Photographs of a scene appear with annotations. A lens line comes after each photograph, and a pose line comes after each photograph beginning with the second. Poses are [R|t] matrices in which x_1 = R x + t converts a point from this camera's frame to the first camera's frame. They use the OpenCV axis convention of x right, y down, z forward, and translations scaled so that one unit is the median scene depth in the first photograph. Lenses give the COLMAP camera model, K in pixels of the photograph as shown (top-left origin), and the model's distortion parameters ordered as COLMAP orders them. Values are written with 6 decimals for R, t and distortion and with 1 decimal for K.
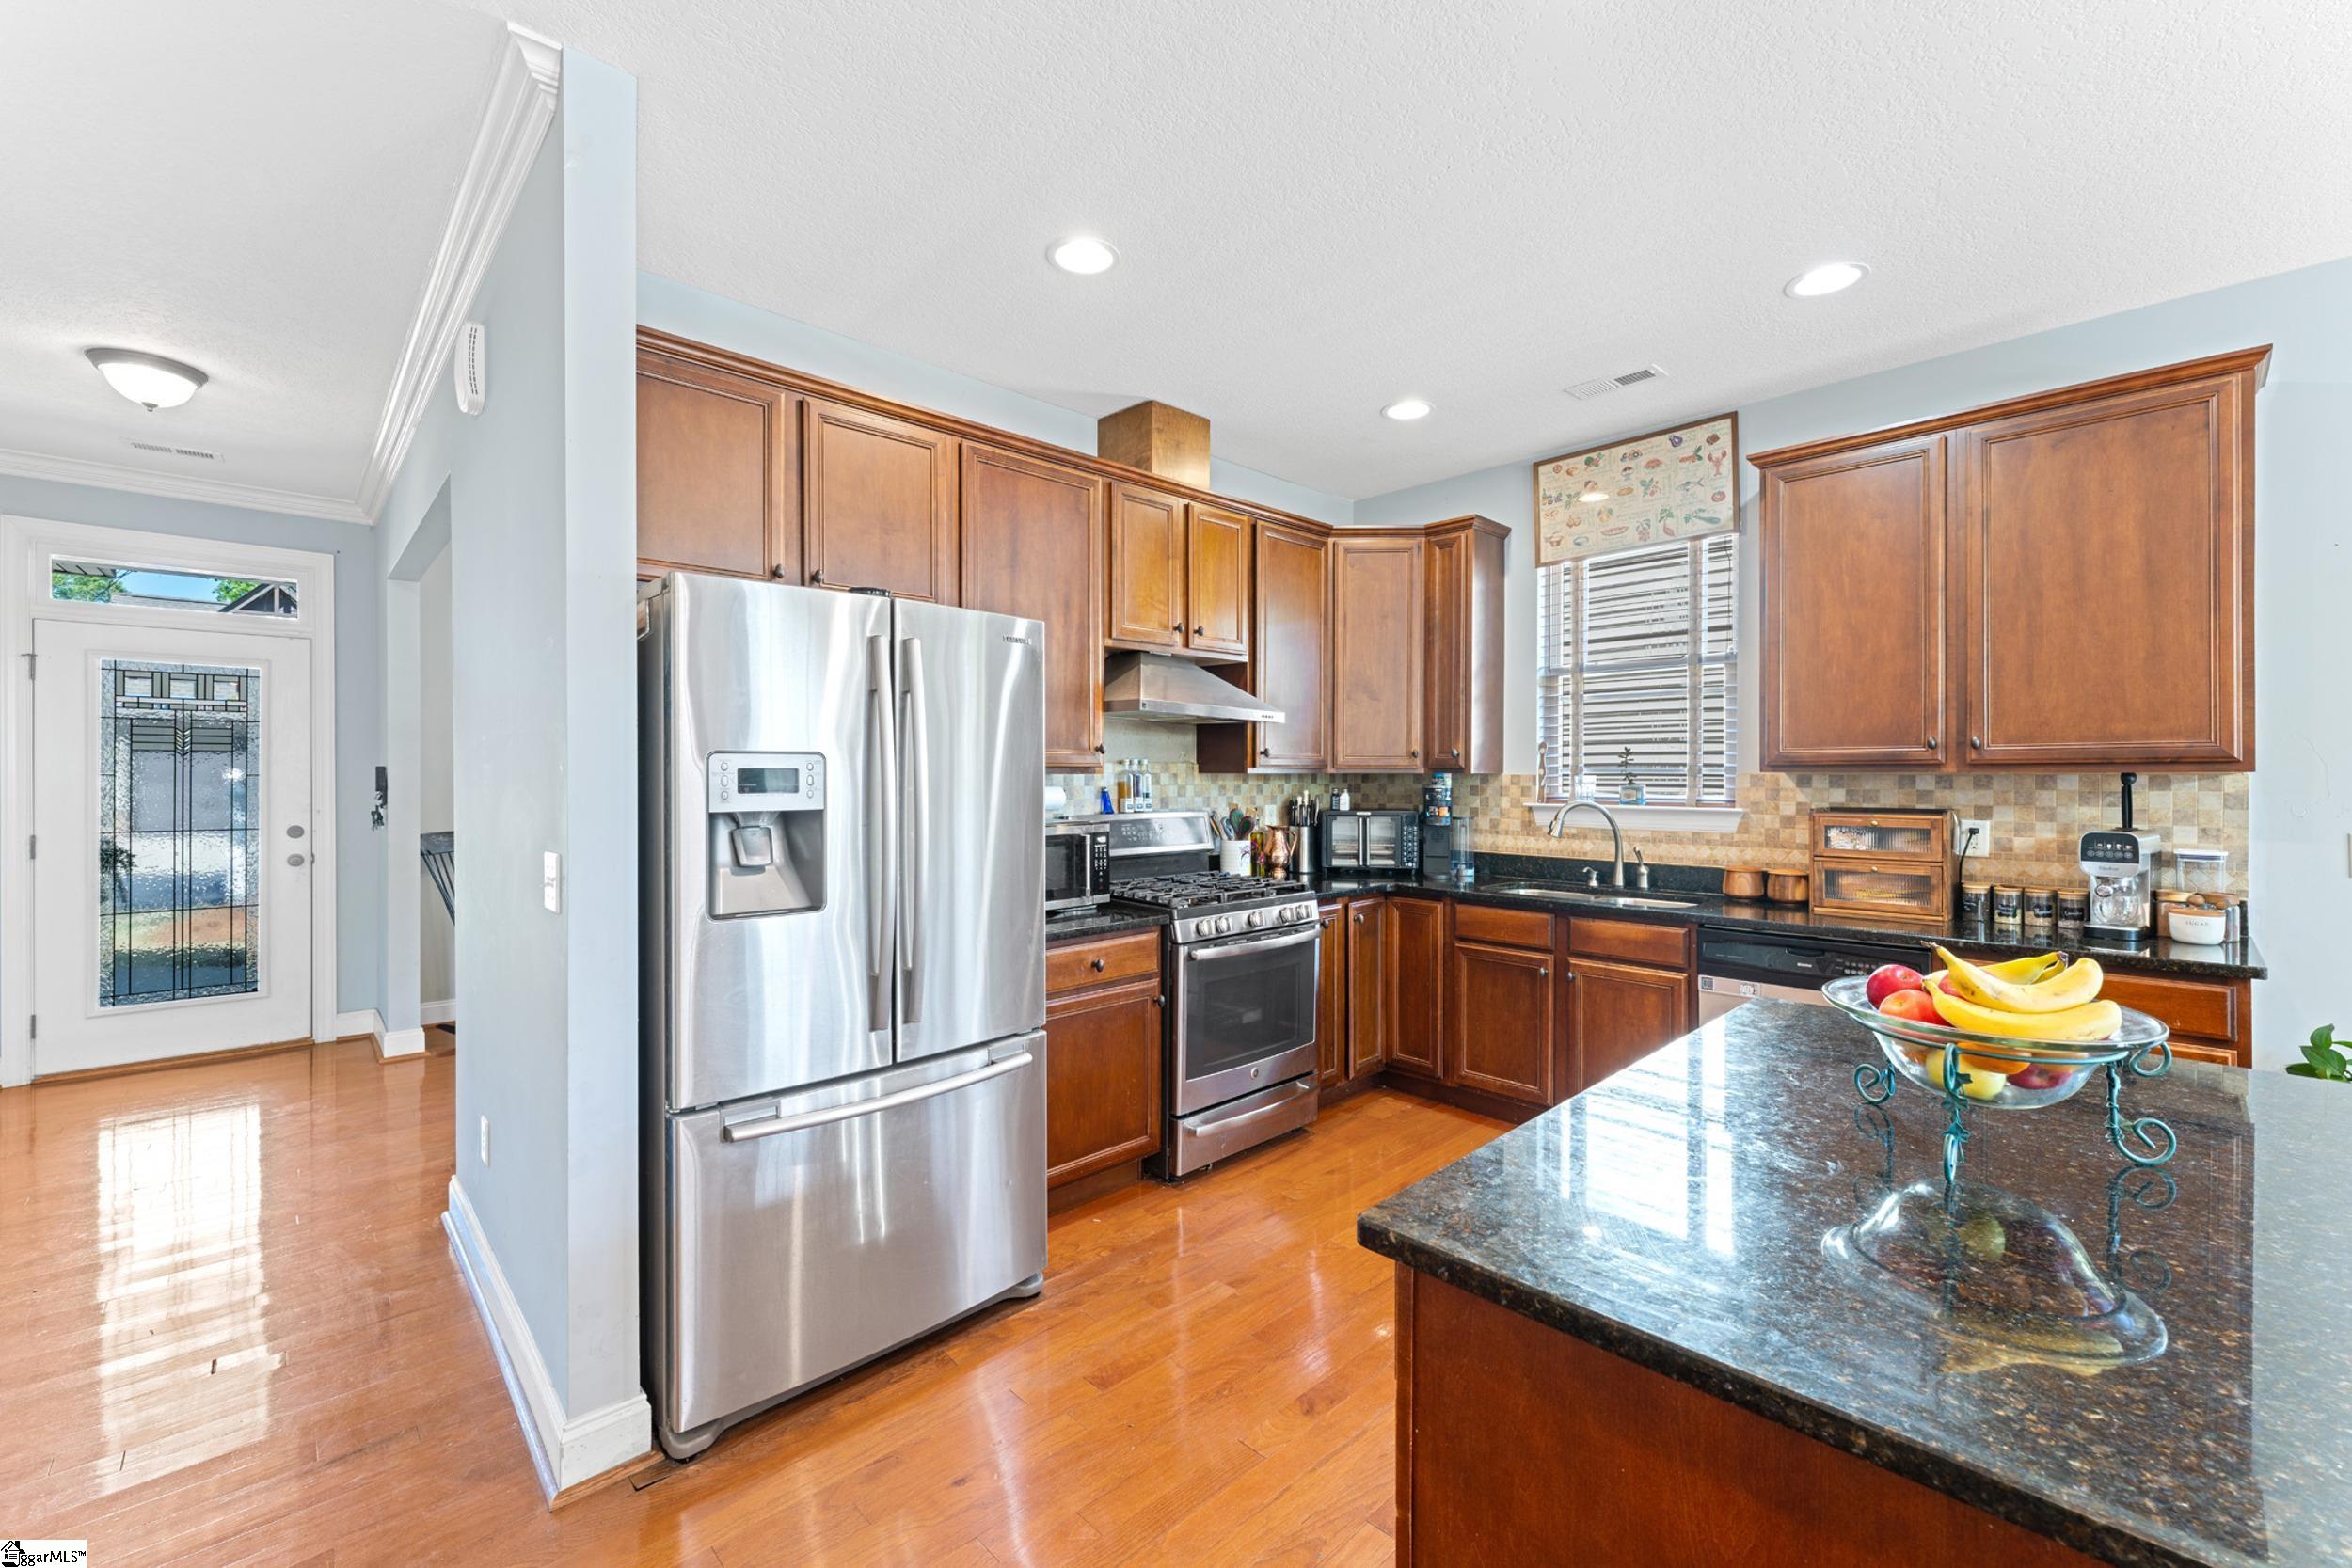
lens RADIAL K [[952.6, 0, 1168.1], [0, 952.6, 777.3], [0, 0, 1]] dist [-0.003215, -0.000539]
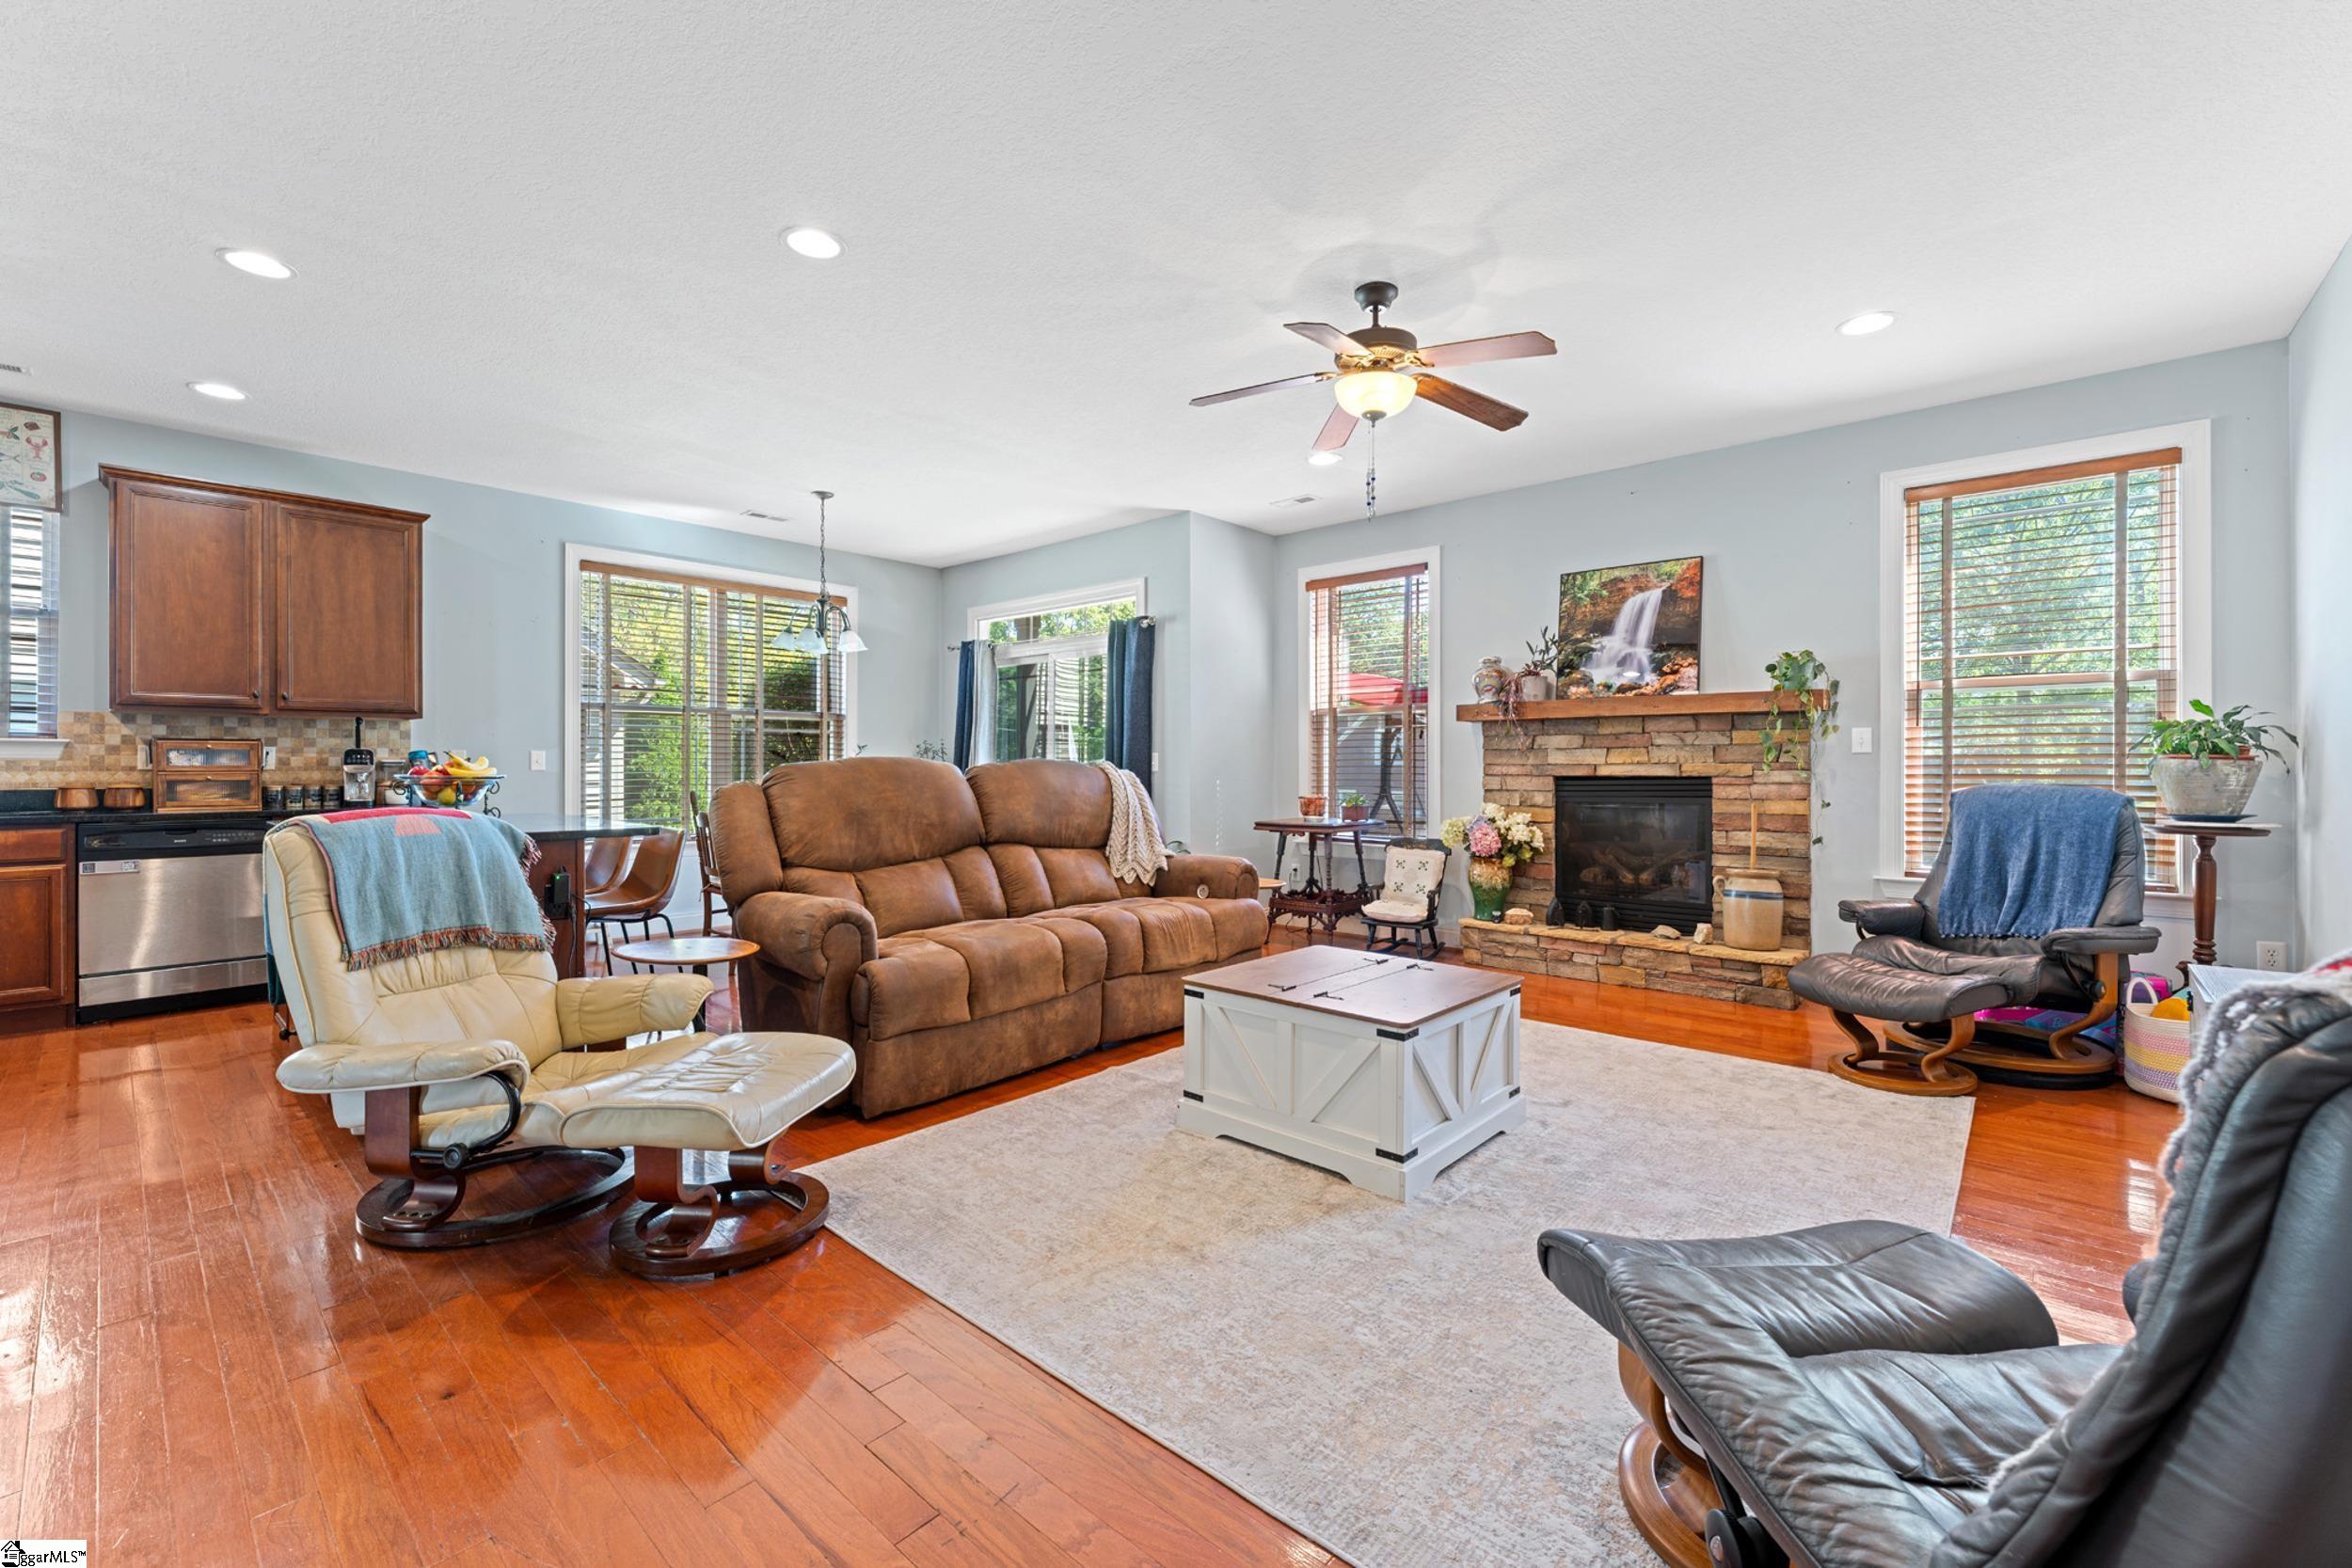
lens RADIAL K [[952.6, 0, 1172.1], [0, 952.6, 767.8], [0, 0, 1]] dist [-0.003215, -0.000539]
pose [[-0.088218, 0.000243, 0.996101, -0.733924], [0.004162, 0.999991, 0.000125, 0.074816], [-0.996092, 0.004157, -0.088219, -0.307129]]
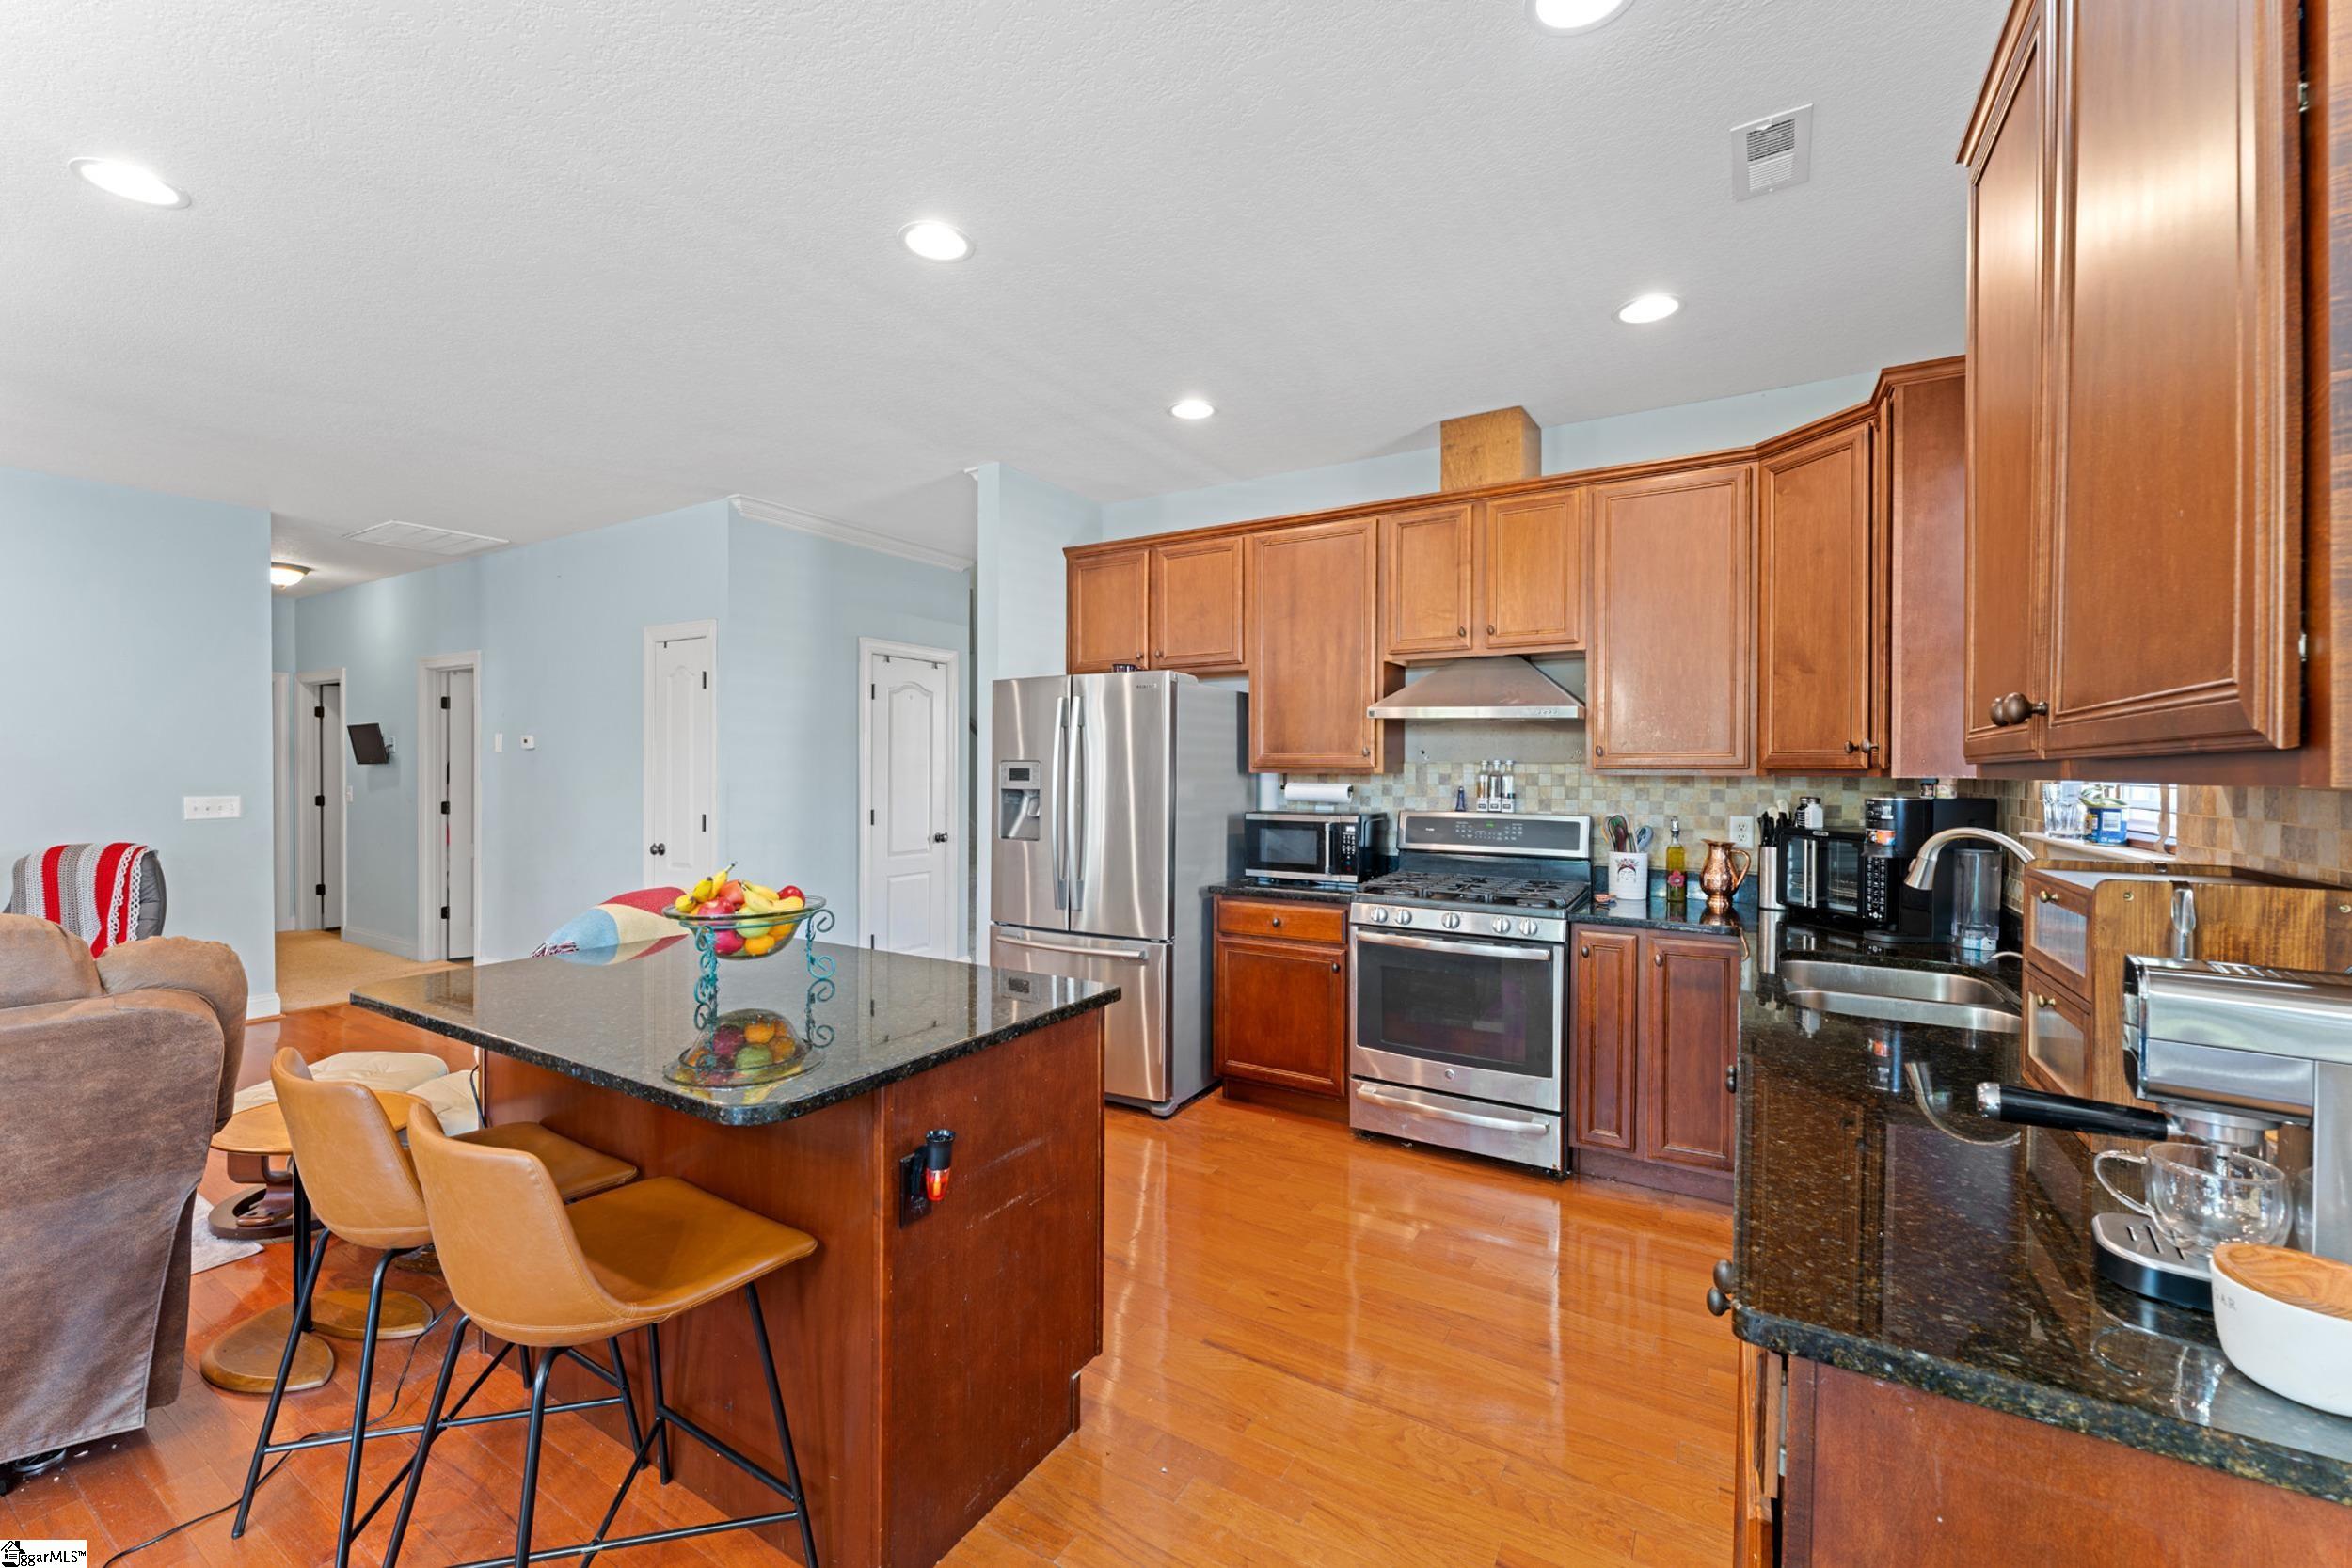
lens RADIAL K [[952.6, 0, 1167.3], [0, 952.6, 778.7], [0, 0, 1]] dist [-0.003215, -0.000539]
pose [[0.261337, 0.011611, -0.965178, 0.914135], [-0.009557, 0.999910, 0.009442, -0.005404], [0.965200, 0.006757, 0.261424, 0.423134]]
